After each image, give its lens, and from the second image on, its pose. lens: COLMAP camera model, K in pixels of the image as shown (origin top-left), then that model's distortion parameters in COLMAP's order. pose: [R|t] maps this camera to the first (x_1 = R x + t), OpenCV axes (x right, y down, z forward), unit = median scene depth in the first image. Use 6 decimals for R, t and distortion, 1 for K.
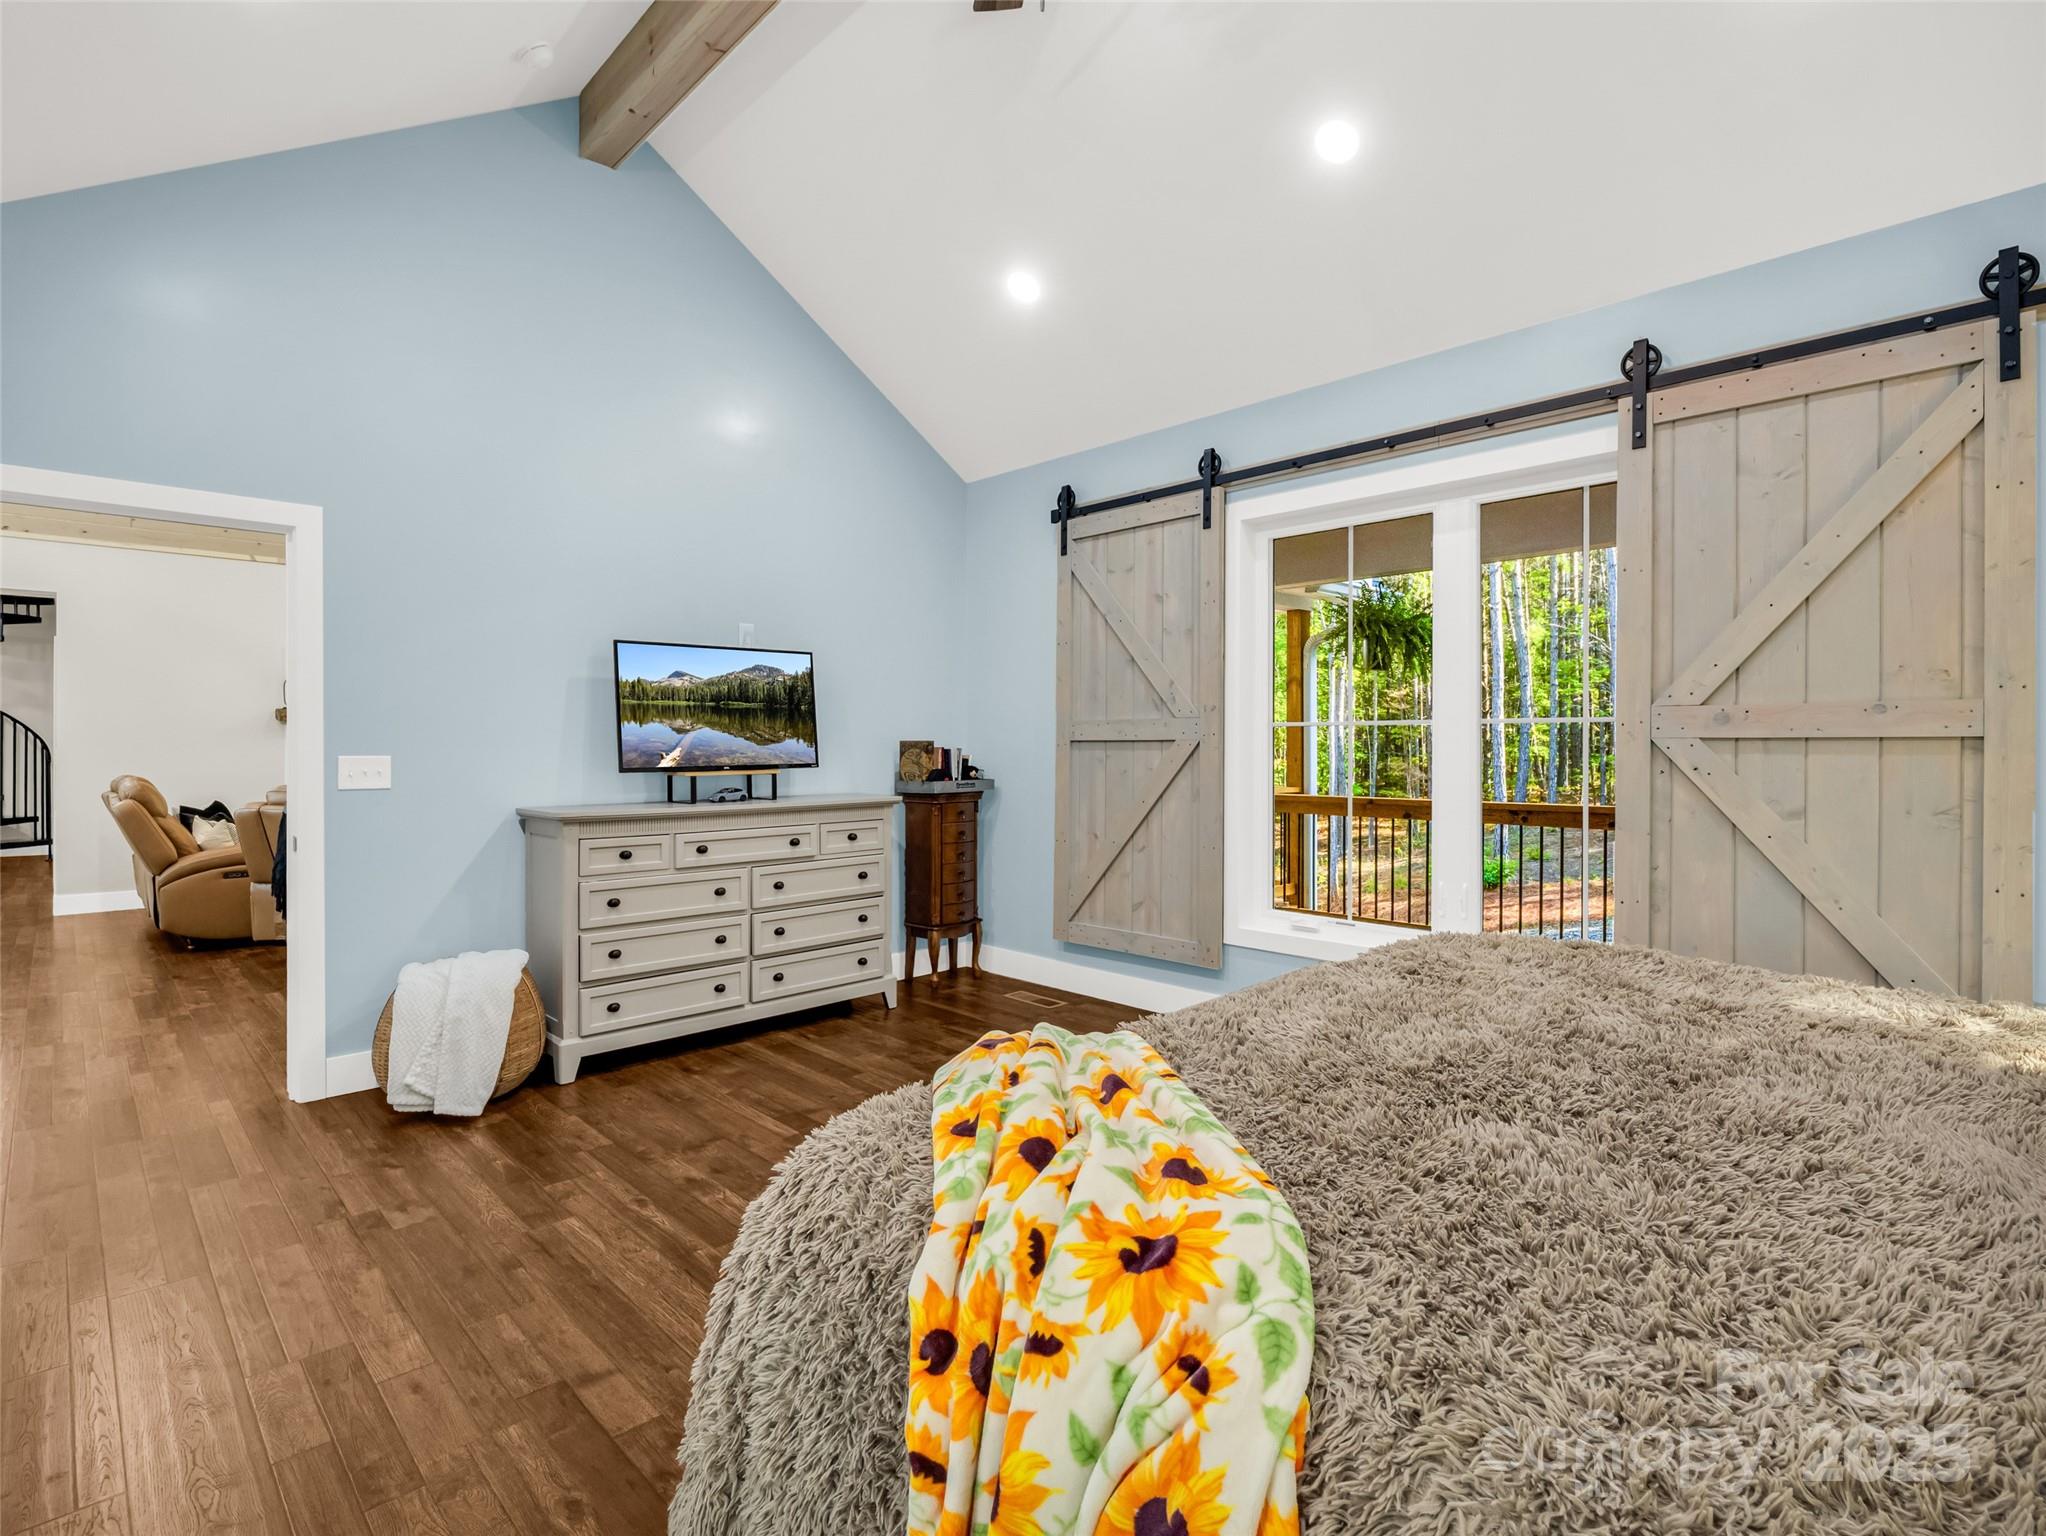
lens RADIAL K [[998.8, 0, 1027.3], [0, 998.8, 750.3], [0, 0, 1]] dist [-0.023432, -0.001850]
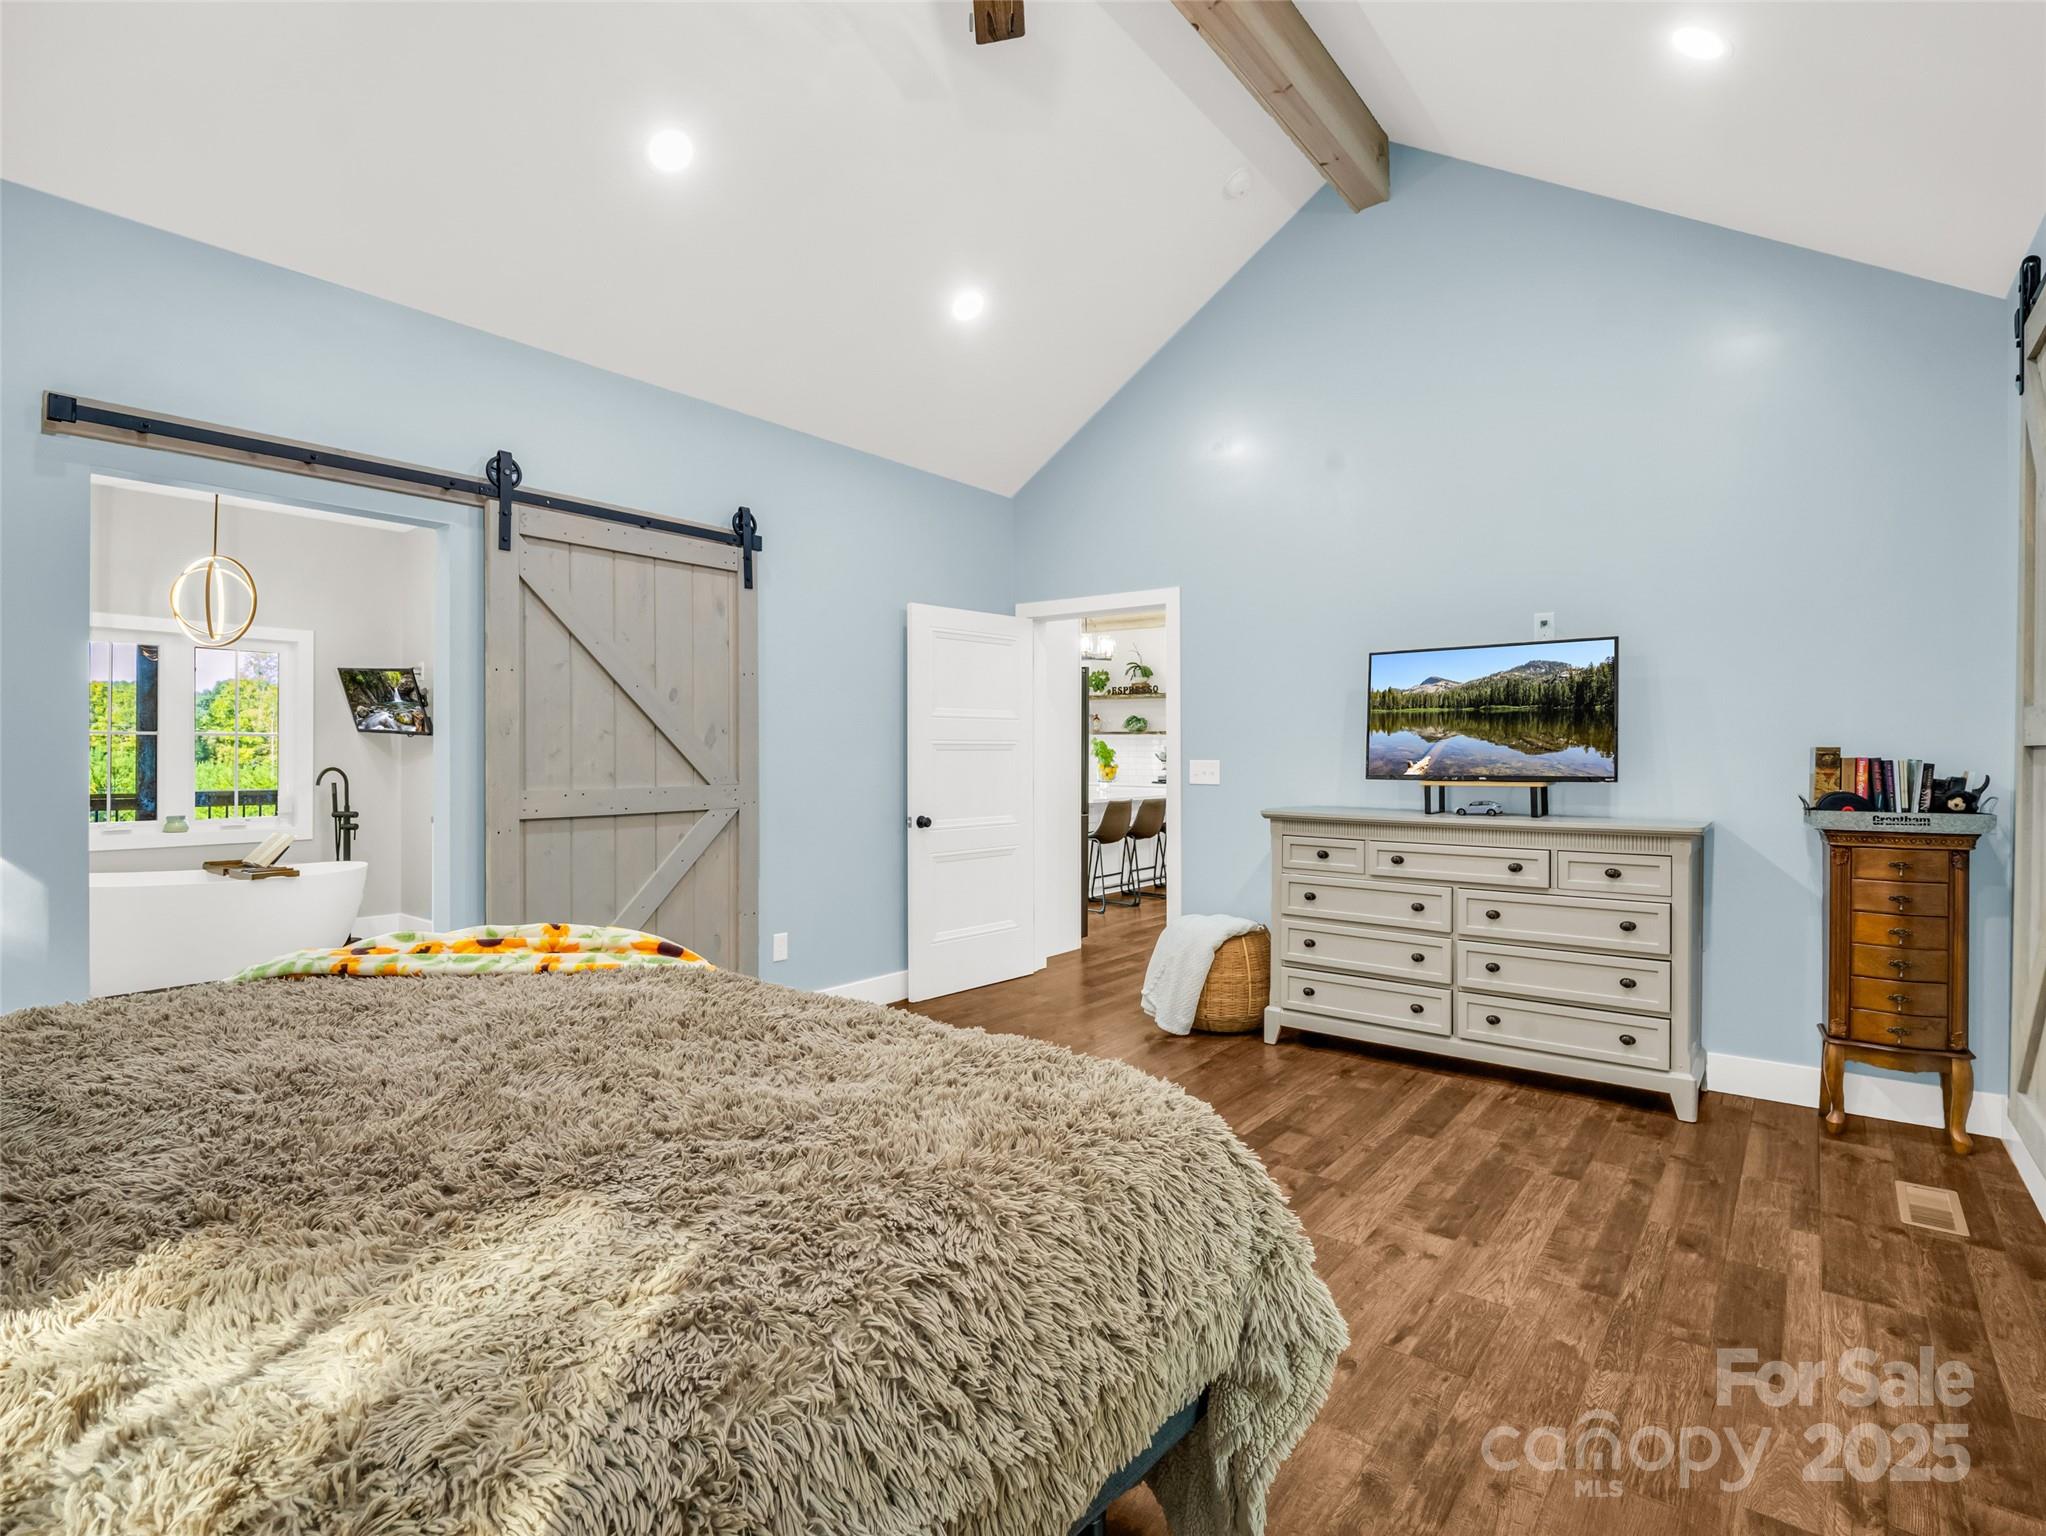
lens RADIAL K [[998.8, 0, 1034.5], [0, 998.8, 765.3], [0, 0, 1]] dist [-0.023432, -0.001850]
pose [[0.125303, 0.006147, -0.992099, 0.550541], [-0.016547, 0.999855, 0.004105, 0.008404], [0.991980, 0.015902, 0.125387, 0.484401]]
